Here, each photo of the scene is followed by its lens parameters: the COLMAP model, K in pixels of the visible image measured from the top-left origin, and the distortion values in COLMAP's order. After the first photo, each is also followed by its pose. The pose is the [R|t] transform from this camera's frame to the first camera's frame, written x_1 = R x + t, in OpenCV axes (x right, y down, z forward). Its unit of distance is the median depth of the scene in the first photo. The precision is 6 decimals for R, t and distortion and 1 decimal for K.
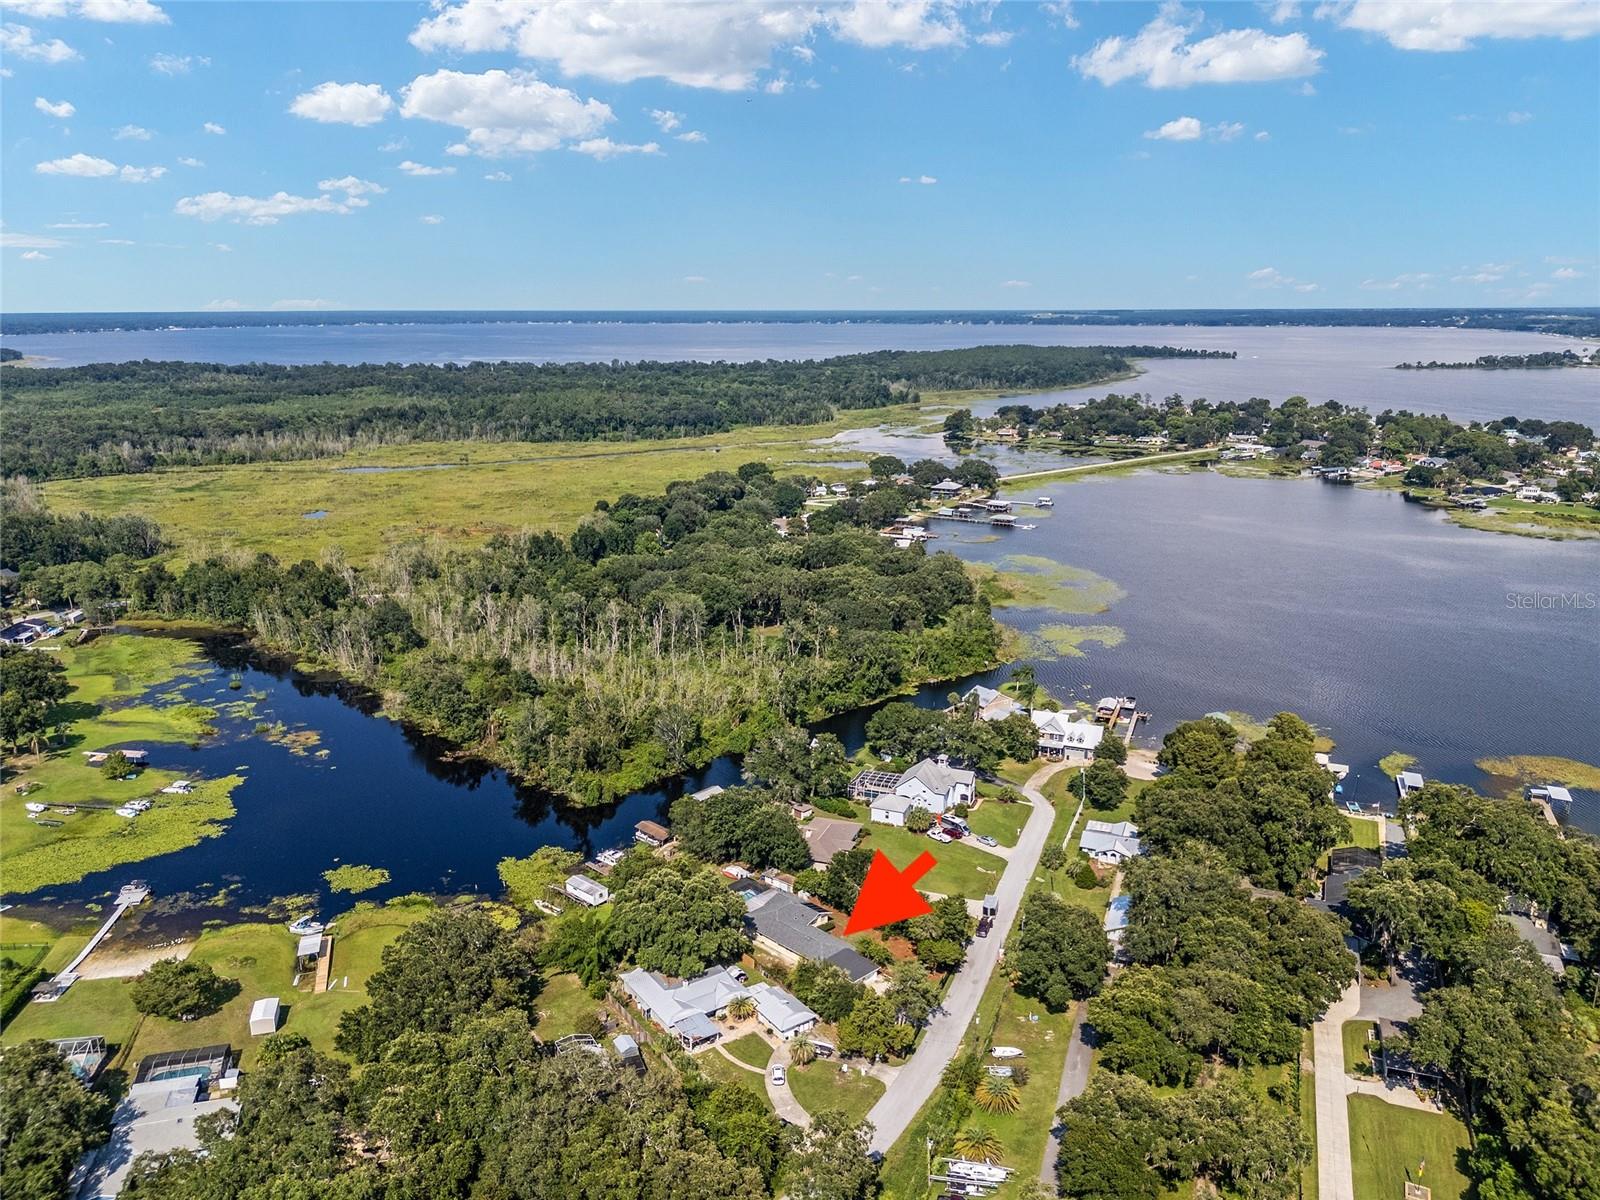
lens RADIAL K [[1192.6, 0, 797.2], [0, 1192.6, 603.1], [0, 0, 1]] dist [0.060442, -0.061768]
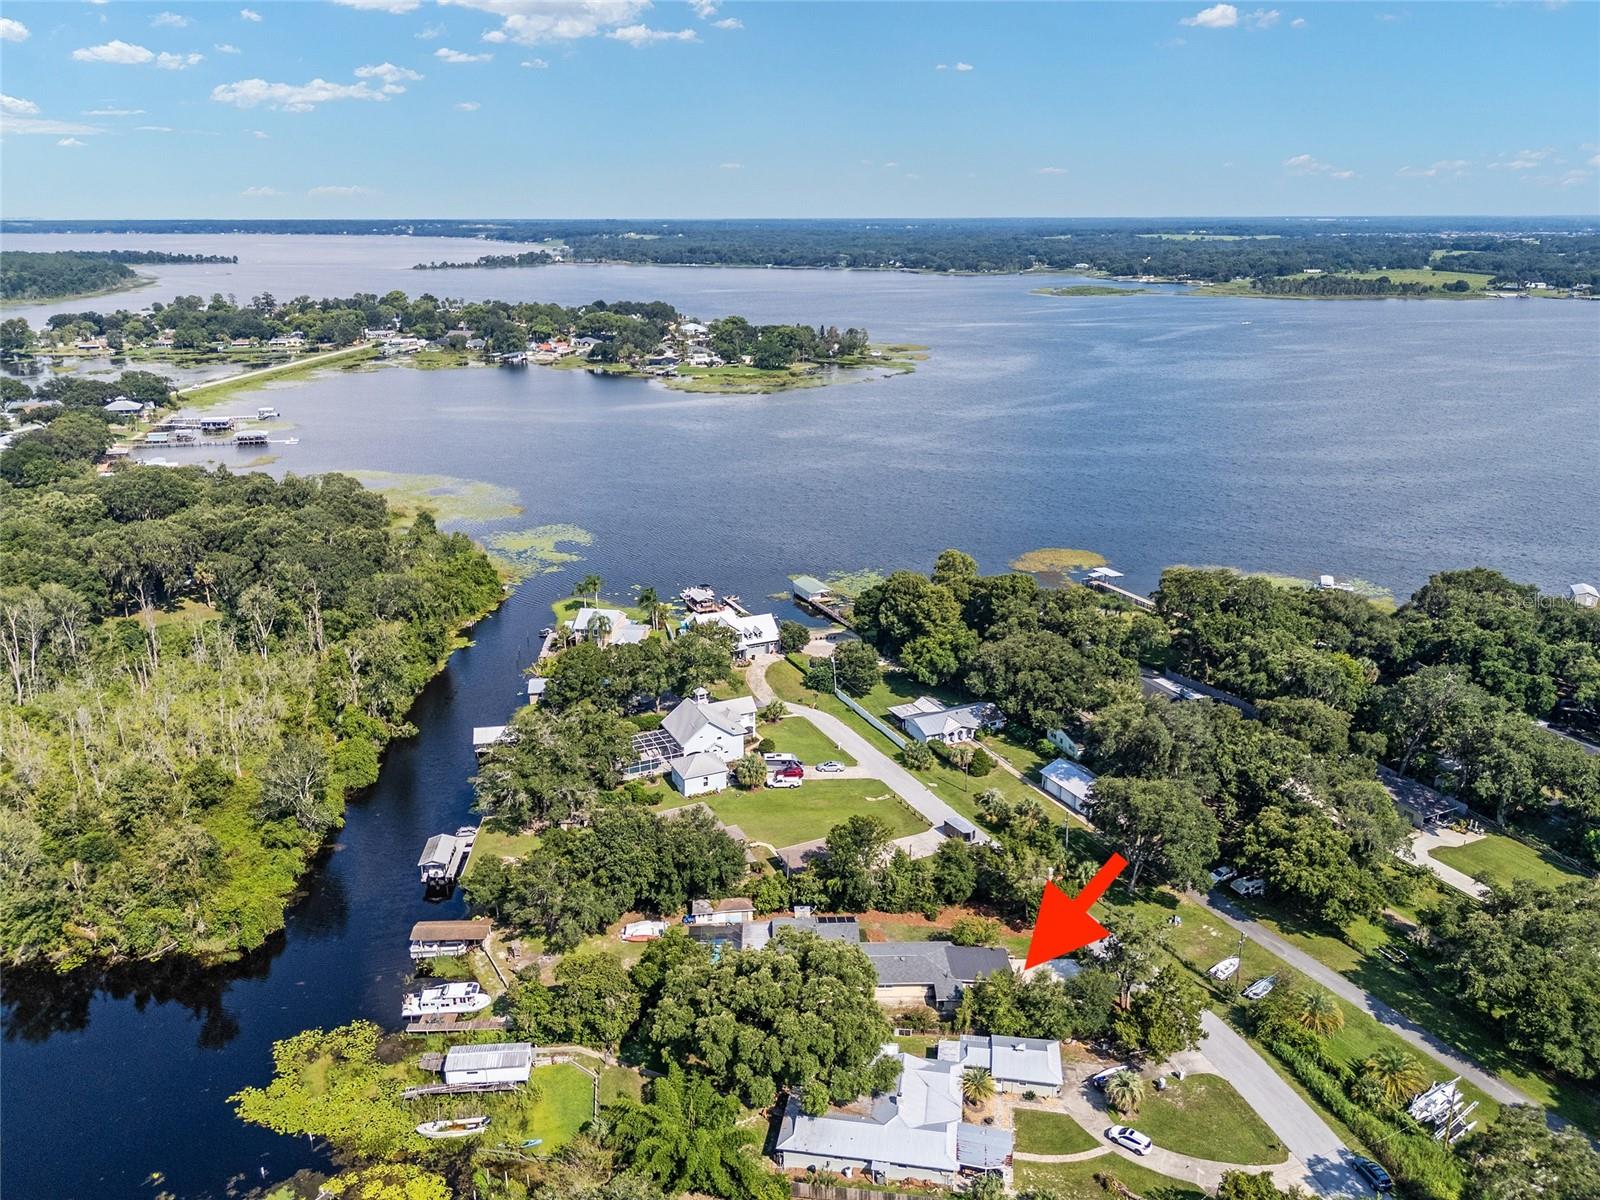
lens RADIAL K [[1192.6, 0, 805.8], [0, 1192.6, 593.3], [0, 0, 1]] dist [0.060442, -0.061768]
pose [[0.678182, -0.217886, 0.701852, -0.099083], [0.176169, 0.975391, 0.132577, -0.006263], [-0.713466, 0.033733, 0.699877, 0.113786]]
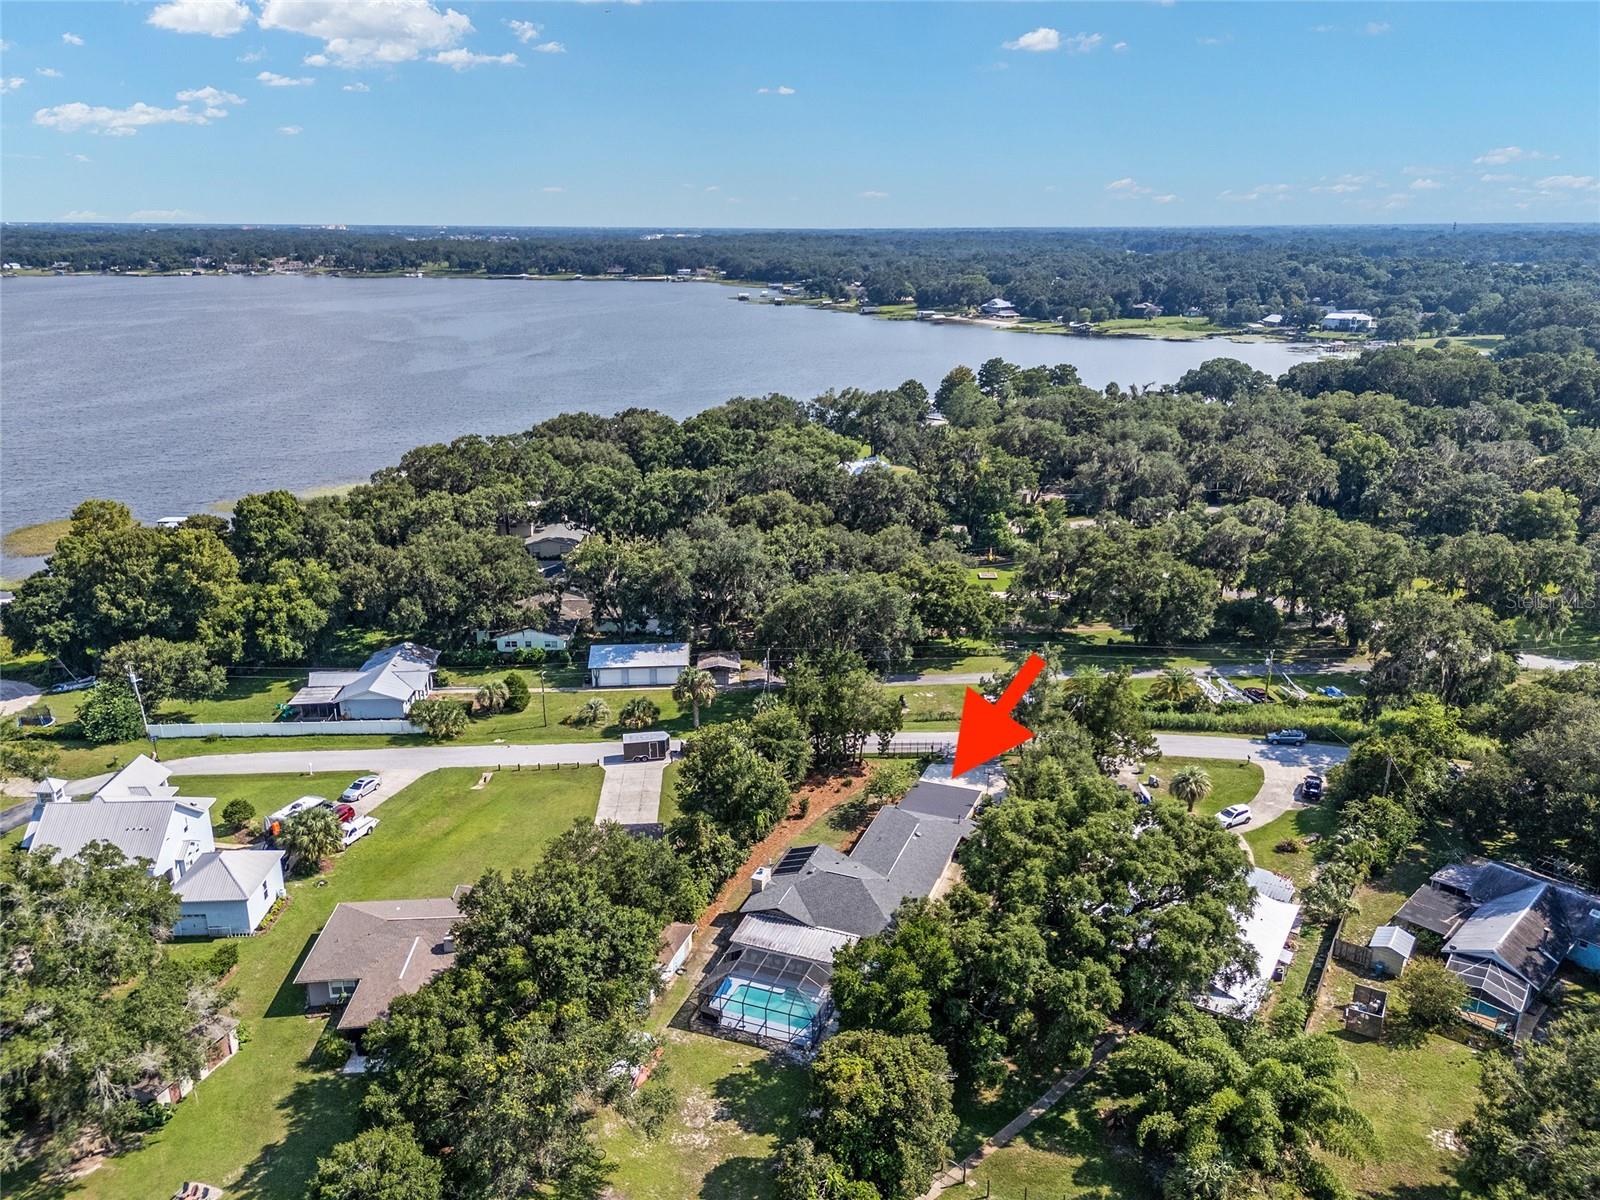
lens RADIAL K [[1192.6, 0, 804.5], [0, 1192.6, 614.6], [0, 0, 1]] dist [0.060442, -0.061768]
pose [[-0.416831, -0.279140, 0.865062, -0.083088], [0.226623, 0.889715, 0.396294, -0.005190], [-0.880281, 0.361230, -0.307602, 0.244579]]
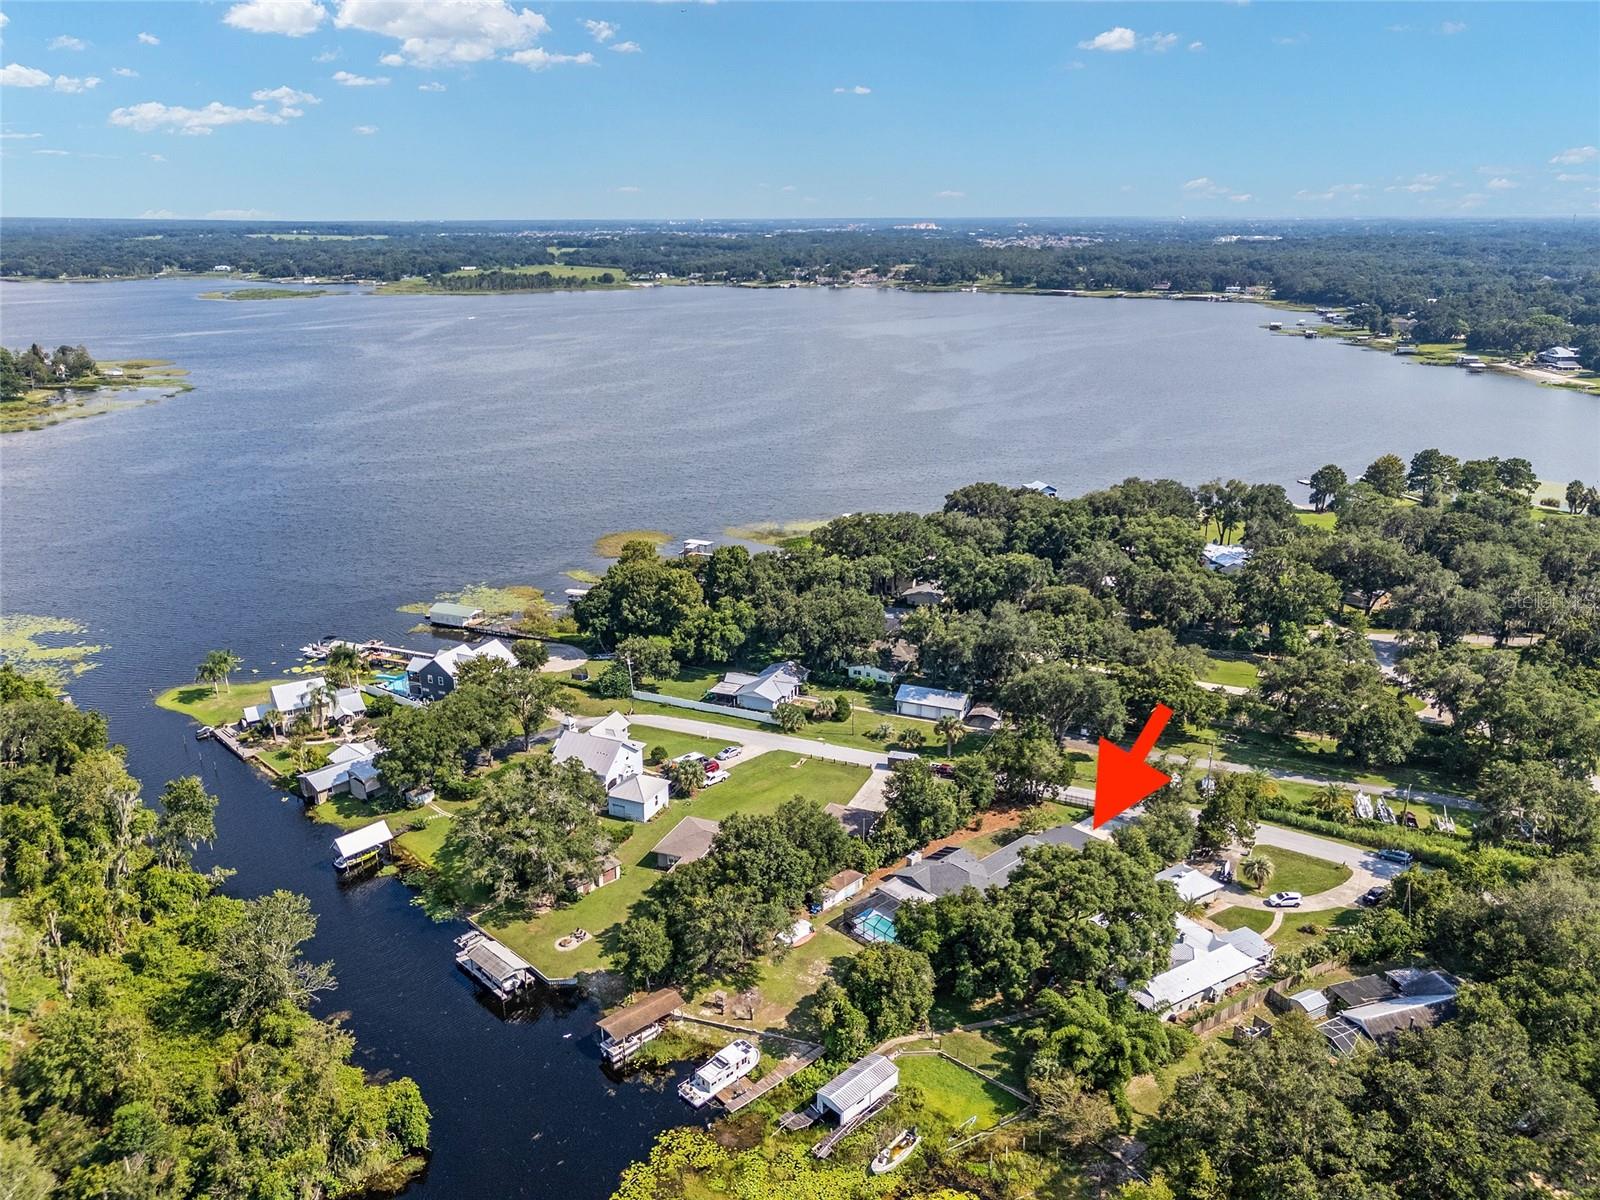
lens RADIAL K [[1192.6, 0, 801.4], [0, 1192.6, 588.3], [0, 0, 1]] dist [0.060442, -0.061768]
pose [[0.028074, -0.294825, 0.955139, -0.146213], [0.246572, 0.928032, 0.279211, -0.029763], [-0.968718, 0.227672, 0.098750, 0.214904]]
